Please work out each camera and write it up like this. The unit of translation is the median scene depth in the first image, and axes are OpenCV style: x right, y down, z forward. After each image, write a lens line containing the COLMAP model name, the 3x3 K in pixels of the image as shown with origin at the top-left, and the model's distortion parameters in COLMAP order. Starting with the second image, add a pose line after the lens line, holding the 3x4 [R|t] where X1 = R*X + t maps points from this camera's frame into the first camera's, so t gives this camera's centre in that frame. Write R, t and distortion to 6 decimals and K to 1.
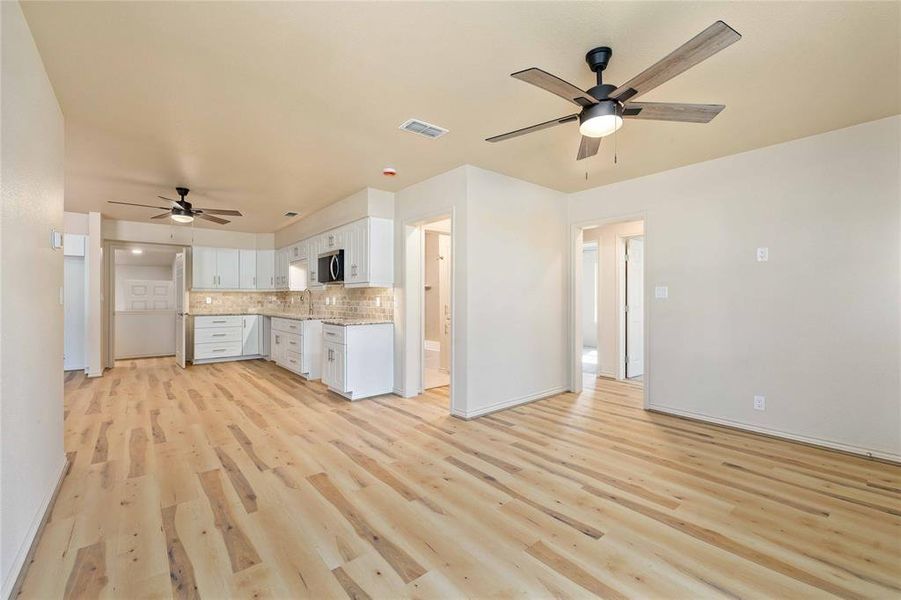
lens RADIAL K [[377.8, 0, 450.5], [0, 377.8, 300.0], [0, 0, 1]] dist [0.001580, 0.000108]
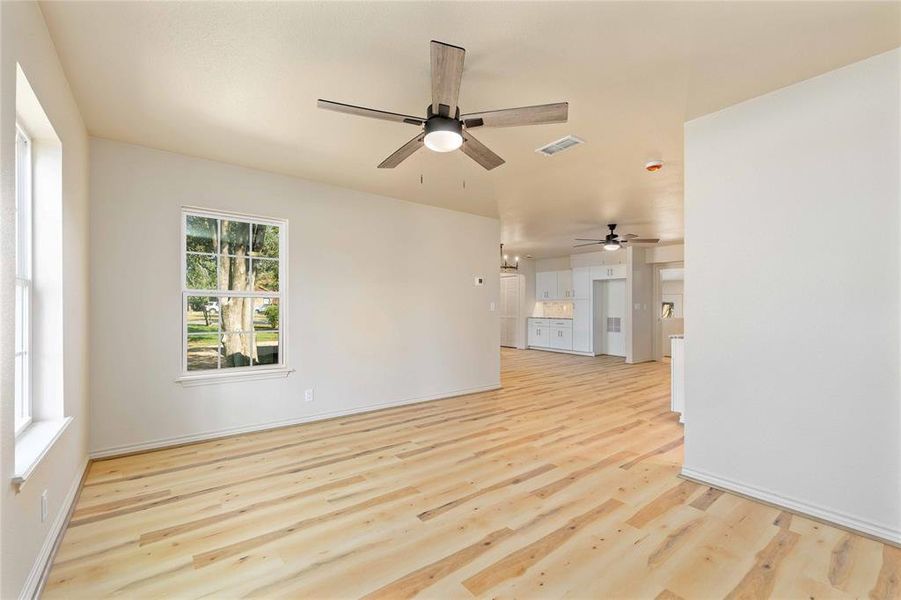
lens RADIAL K [[392.3, 0, 450.5], [0, 392.3, 300.0], [0, 0, 1]] dist [0.001500, 0.000228]
pose [[-0.041665, -0.018227, -0.998965, 1.026373], [-0.006124, 0.999819, -0.017987, -0.003889], [0.999113, 0.005368, -0.041769, 0.741262]]
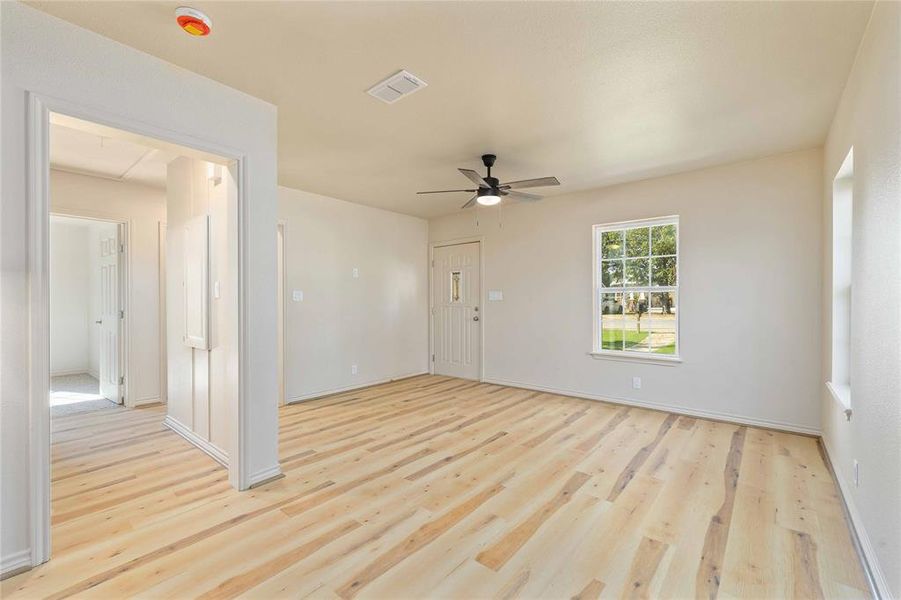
lens RADIAL K [[377.8, 0, 450.5], [0, 377.8, 300.0], [0, 0, 1]] dist [0.001580, 0.000108]
pose [[-0.174877, 0.004809, 0.984579, -0.875871], [0.005065, 0.999979, -0.003984, -0.001147], [-0.984577, 0.004290, -0.174897, 1.023684]]
